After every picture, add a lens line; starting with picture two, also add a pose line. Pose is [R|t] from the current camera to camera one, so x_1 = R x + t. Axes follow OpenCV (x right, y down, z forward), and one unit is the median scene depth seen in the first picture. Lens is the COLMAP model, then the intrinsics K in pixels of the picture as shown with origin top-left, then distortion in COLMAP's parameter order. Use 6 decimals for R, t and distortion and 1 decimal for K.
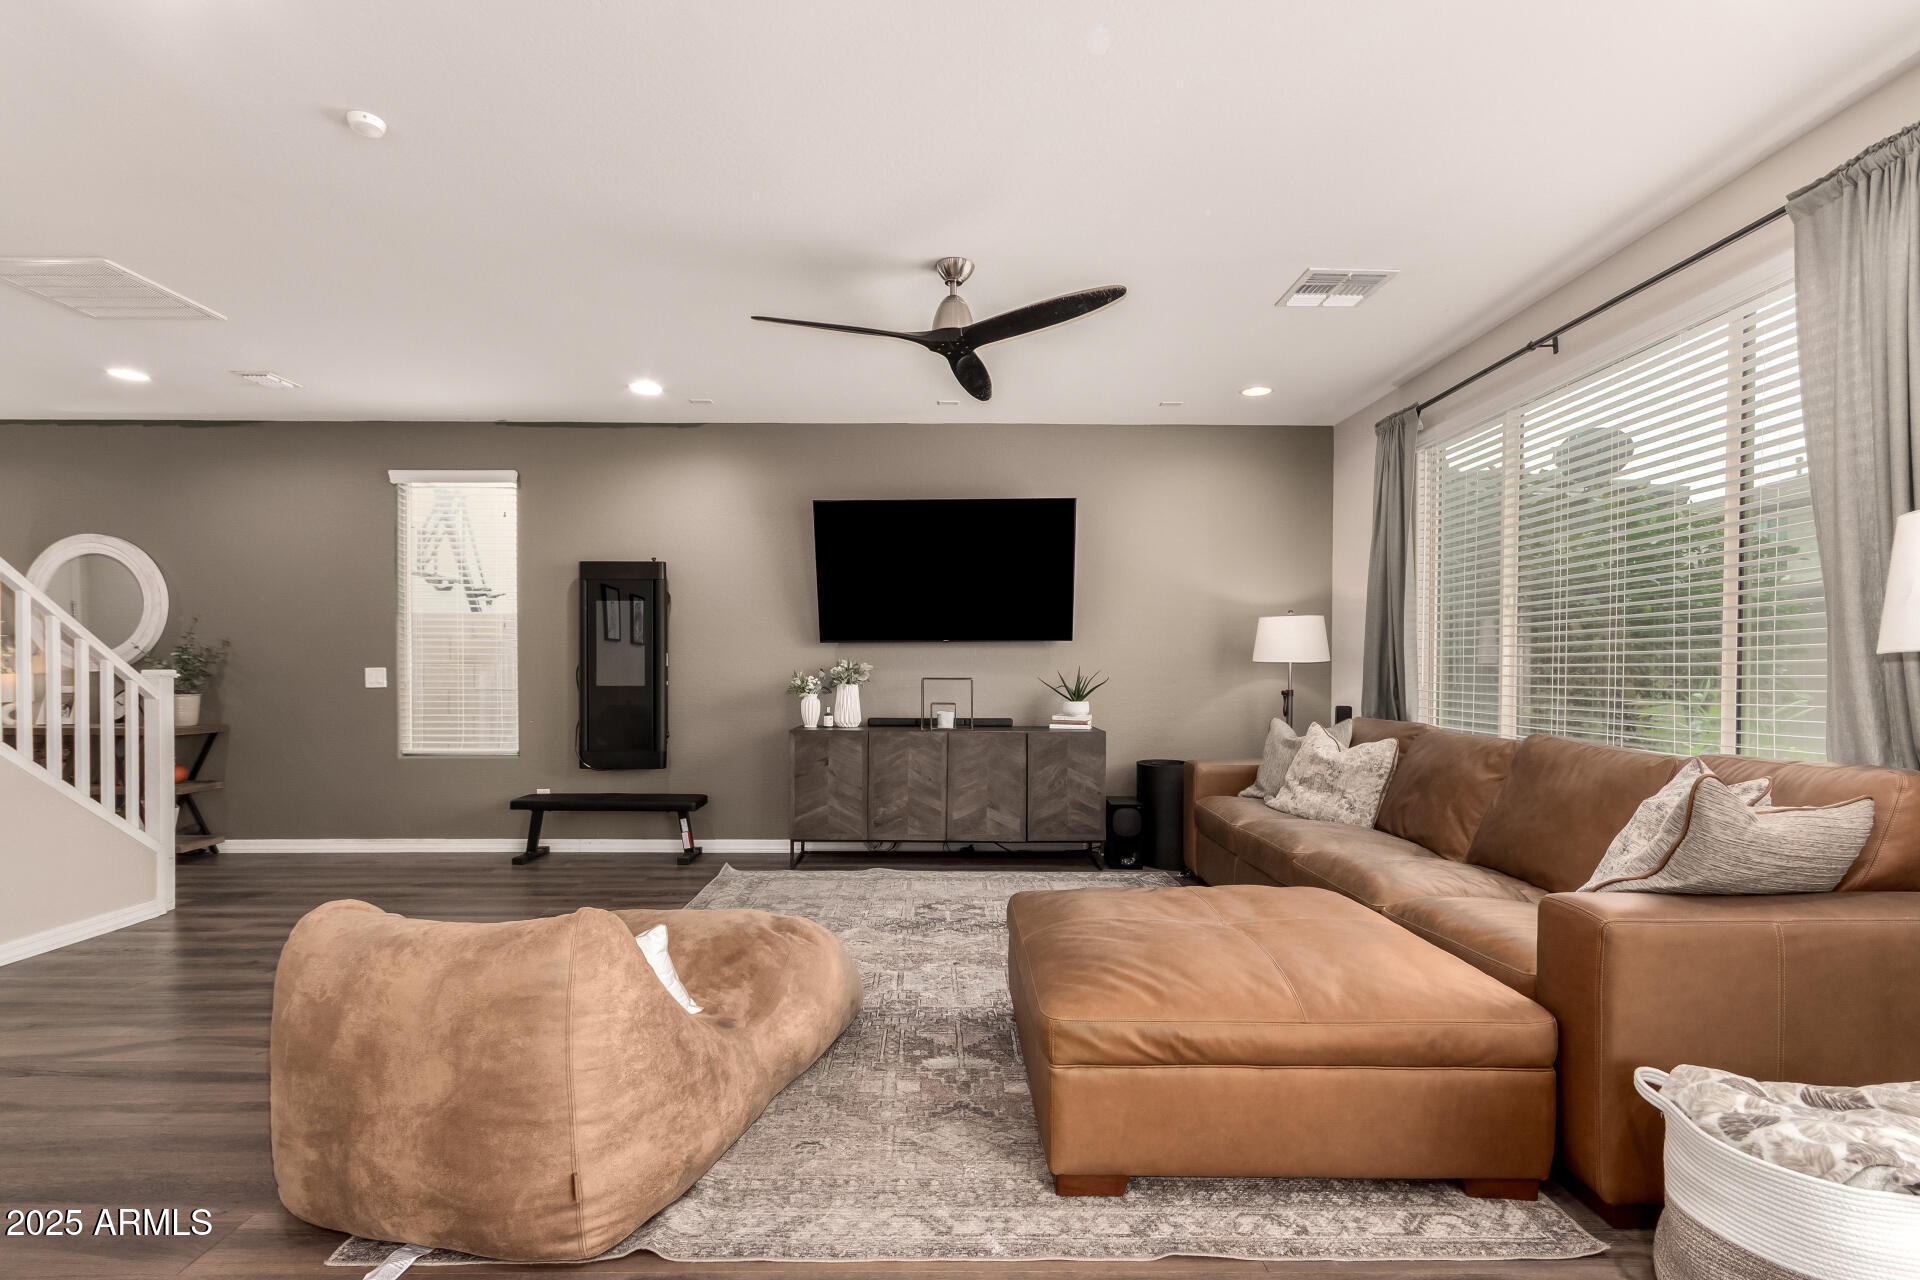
lens RADIAL K [[893.6, 0, 957.6], [0, 893.6, 683.1], [0, 0, 1]] dist [-0.014036, 0.033617]
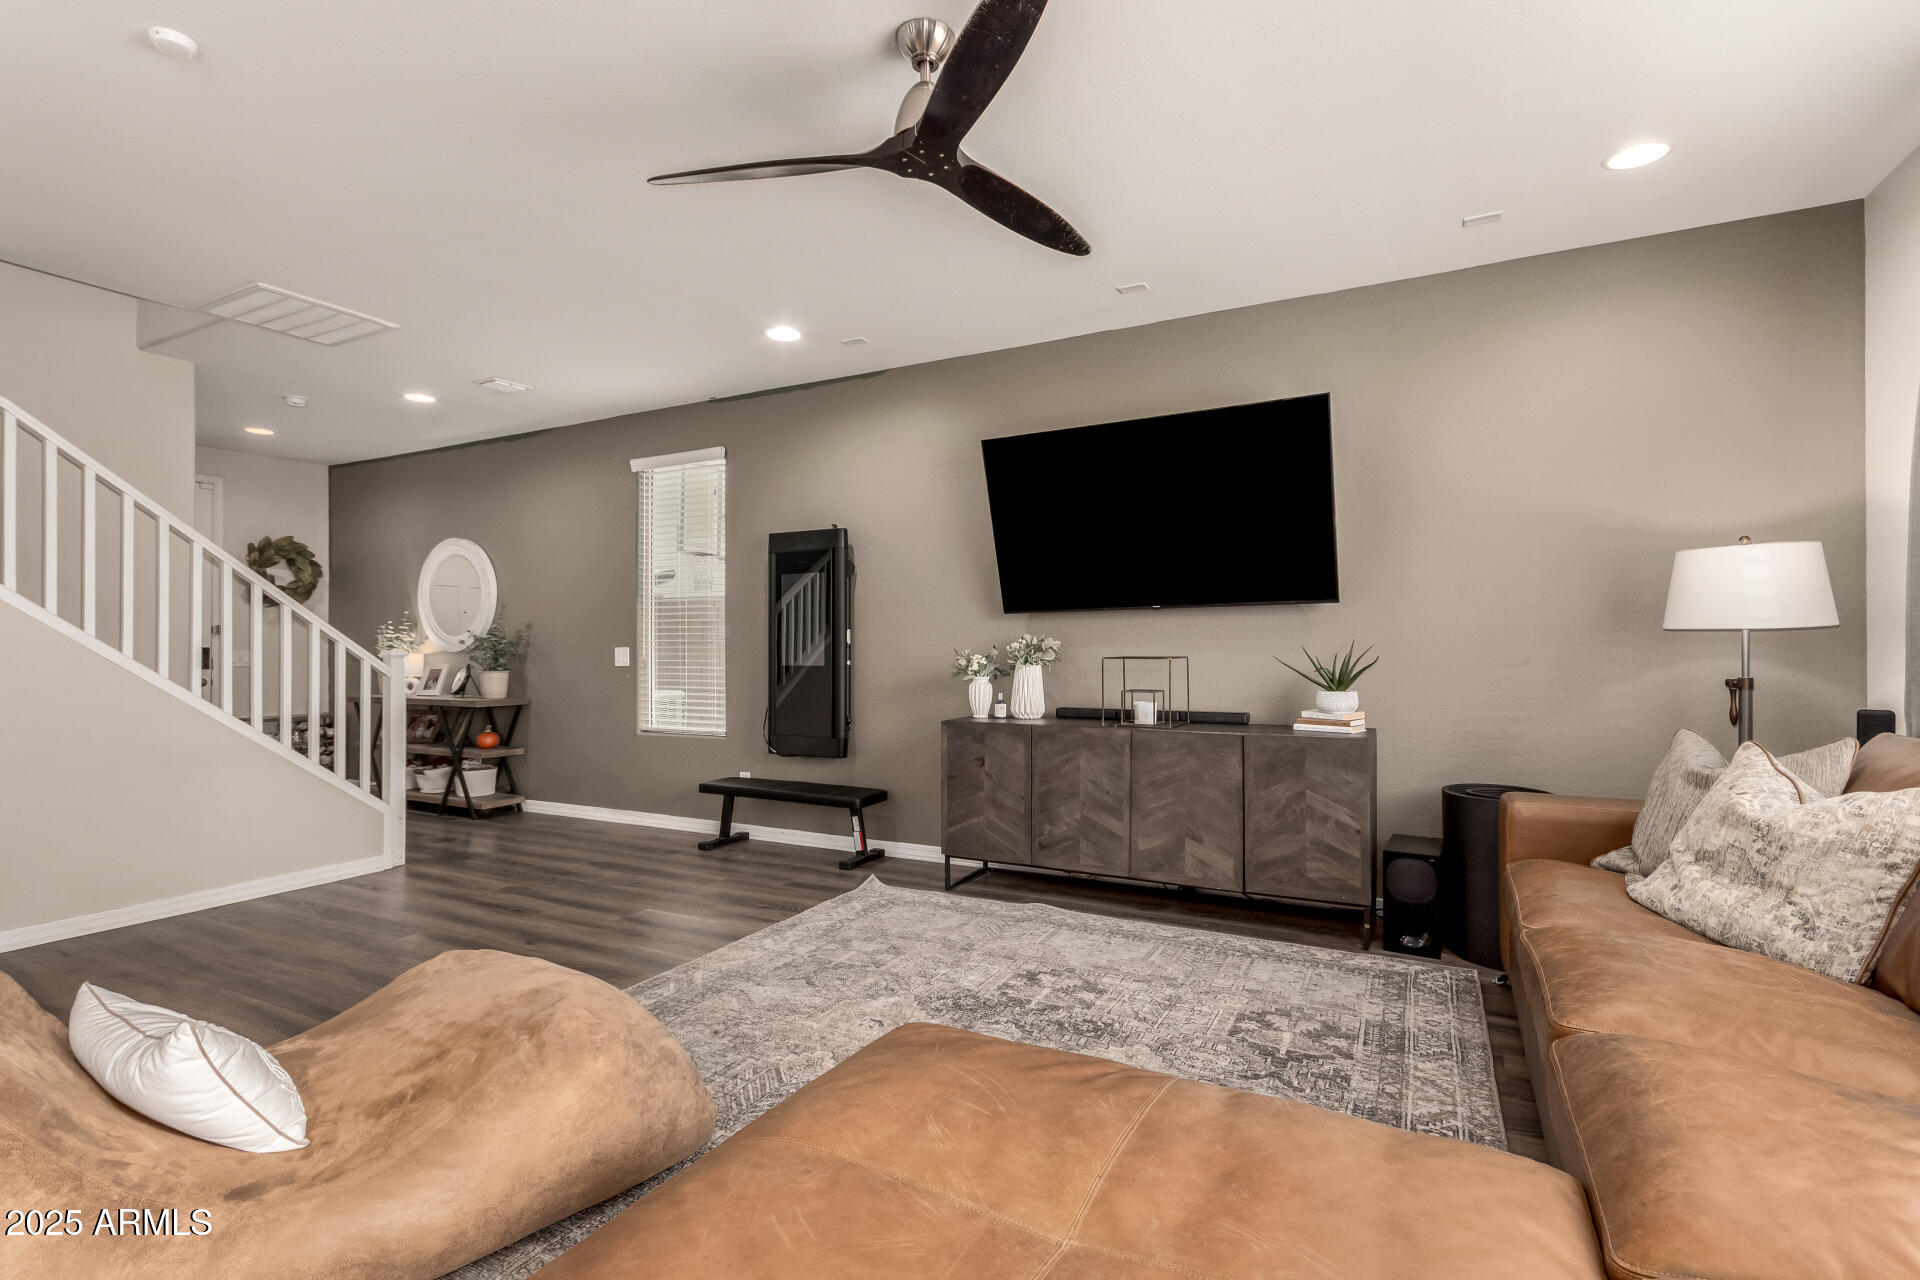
lens RADIAL K [[889.5, 0, 963.6], [0, 889.5, 650.0], [0, 0, 1]] dist [0.003801, 0.001418]
pose [[0.879108, -0.004370, -0.476603, 0.214418], [-0.001173, 0.999935, -0.011333, -0.003072], [0.476622, 0.010522, 0.879045, 0.281838]]
